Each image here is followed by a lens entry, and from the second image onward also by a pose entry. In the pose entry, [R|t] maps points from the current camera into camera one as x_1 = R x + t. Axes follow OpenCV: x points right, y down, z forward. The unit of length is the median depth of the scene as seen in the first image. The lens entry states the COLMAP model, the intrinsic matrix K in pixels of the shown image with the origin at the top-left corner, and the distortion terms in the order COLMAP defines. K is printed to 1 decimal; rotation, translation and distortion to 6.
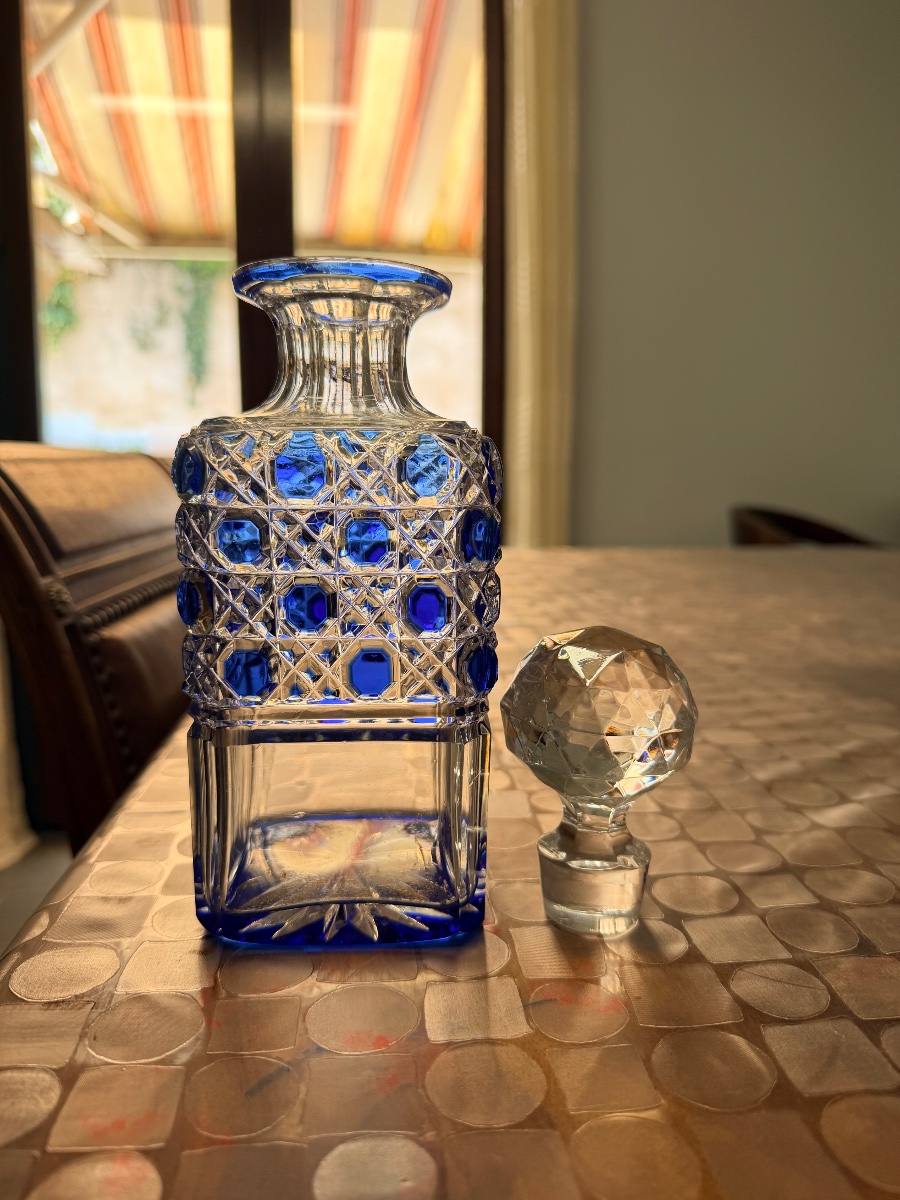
lens RADIAL K [[852.5, 0, 441.7], [0, 852.5, 599.7], [0, 0, 1]] dist [0.013227, -0.036505]
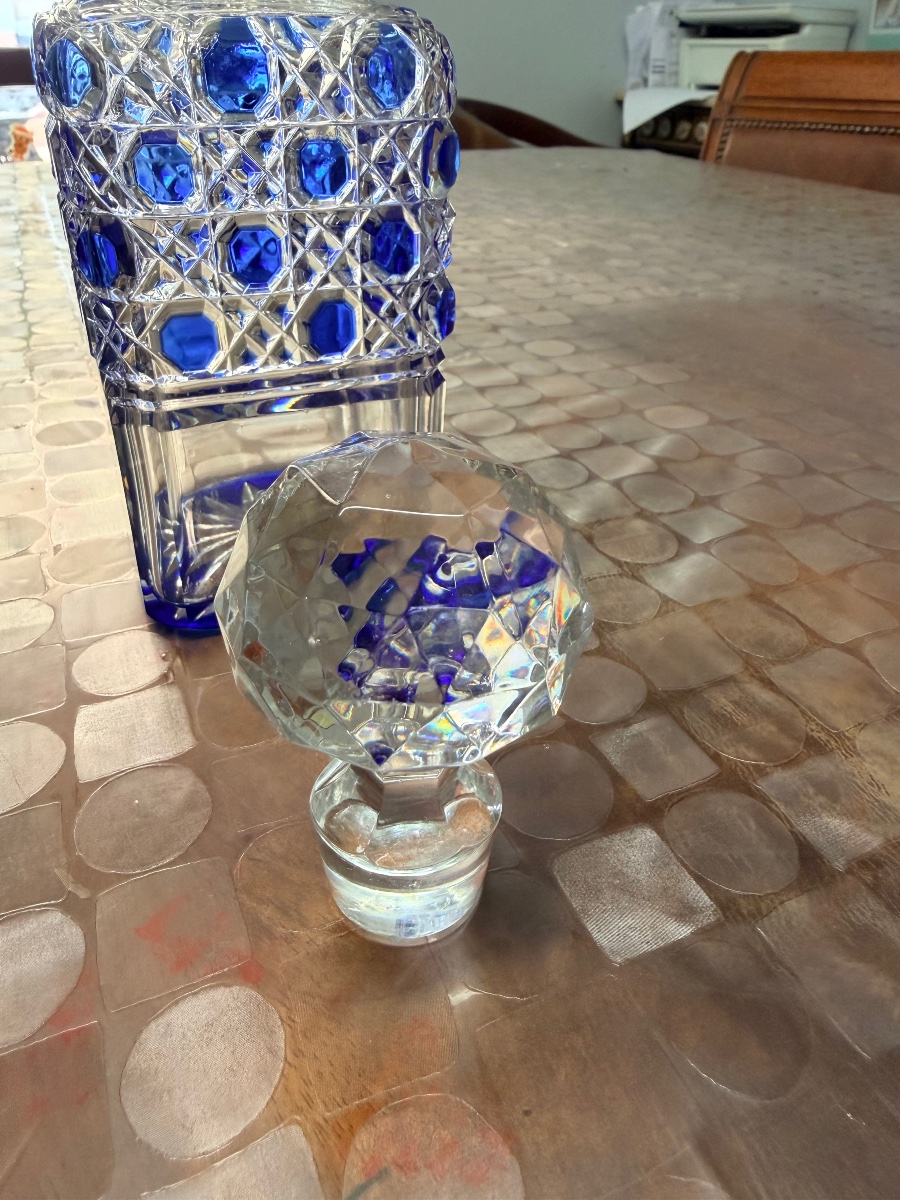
lens RADIAL K [[852.5, 0, 449.9], [0, 852.5, 595.3], [0, 0, 1]] dist [0.013227, -0.036505]
pose [[0.940420, -0.164574, 0.297532, 0.037365], [0.028591, 0.910233, 0.413108, -0.025912], [-0.338810, -0.379988, 0.860707, 0.291234]]
